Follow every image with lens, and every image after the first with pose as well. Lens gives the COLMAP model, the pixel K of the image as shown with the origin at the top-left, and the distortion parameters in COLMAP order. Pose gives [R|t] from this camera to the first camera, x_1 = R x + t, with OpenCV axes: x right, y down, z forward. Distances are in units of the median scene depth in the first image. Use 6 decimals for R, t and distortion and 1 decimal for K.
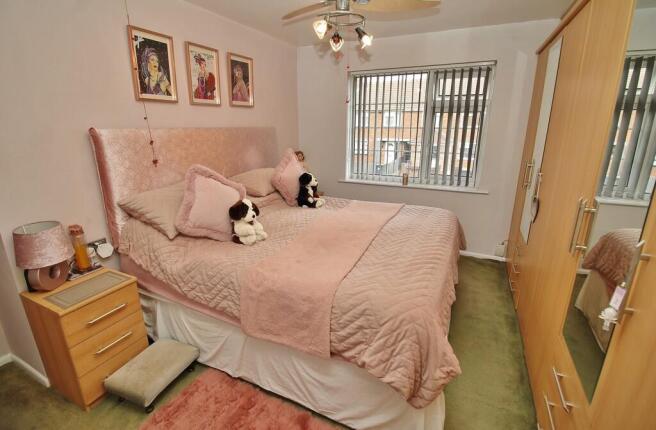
lens RADIAL K [[314.2, 0, 328.0], [0, 314.2, 215.0], [0, 0, 1]] dist [-0.002645, -0.000189]
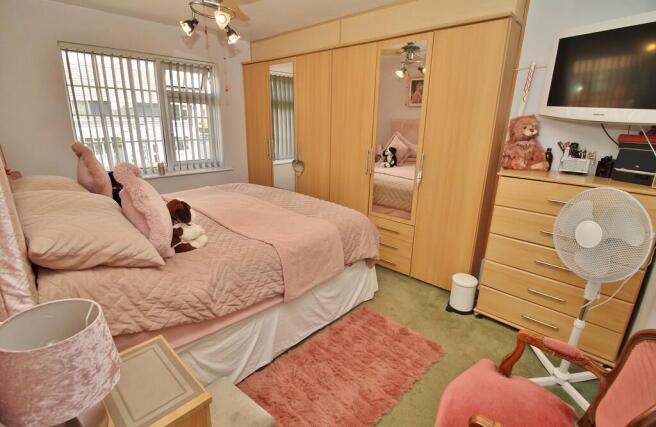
lens RADIAL K [[313.0, 0, 328.0], [0, 313.0, 213.5], [0, 0, 1]] dist [-0.003666, -0.000225]
pose [[0.318848, -0.268226, 0.909060, -0.906514], [0.251731, 0.948639, 0.191611, -0.071363], [-0.913765, 0.167744, 0.369993, 0.337230]]
